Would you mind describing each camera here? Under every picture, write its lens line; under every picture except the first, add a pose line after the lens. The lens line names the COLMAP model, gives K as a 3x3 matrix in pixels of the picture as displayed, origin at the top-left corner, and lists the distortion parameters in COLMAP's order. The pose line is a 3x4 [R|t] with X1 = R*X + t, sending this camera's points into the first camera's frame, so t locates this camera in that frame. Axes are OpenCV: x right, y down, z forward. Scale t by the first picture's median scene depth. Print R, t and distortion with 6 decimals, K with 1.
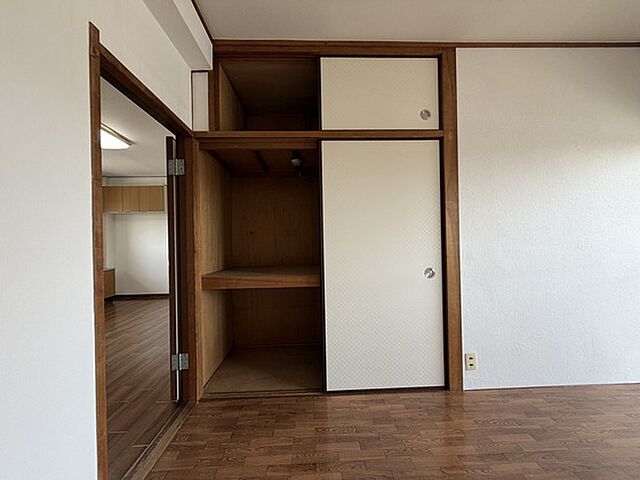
lens RADIAL K [[257.2, 0, 320.0], [0, 257.2, 240.0], [0, 0, 1]] dist [0.003517, 0.000283]
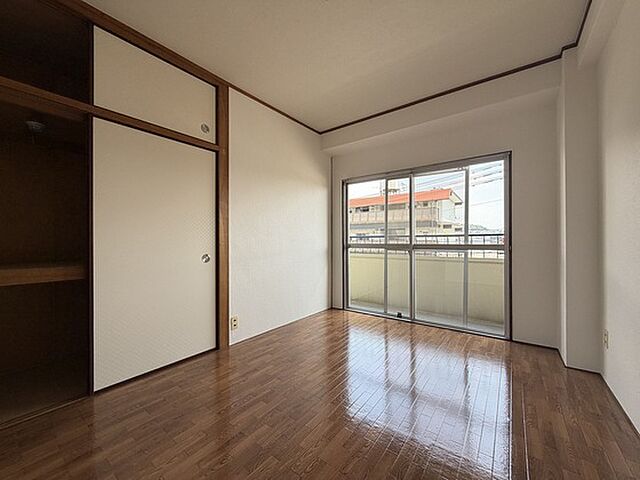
lens RADIAL K [[243.9, 0, 320.0], [0, 243.9, 240.0], [0, 0, 1]] dist [-0.013645, 0.000082]
pose [[0.629461, 0.015559, 0.776877, -0.133384], [-0.015681, 0.999850, -0.007319, 0.040553], [-0.776874, -0.007575, 0.629610, -0.149654]]
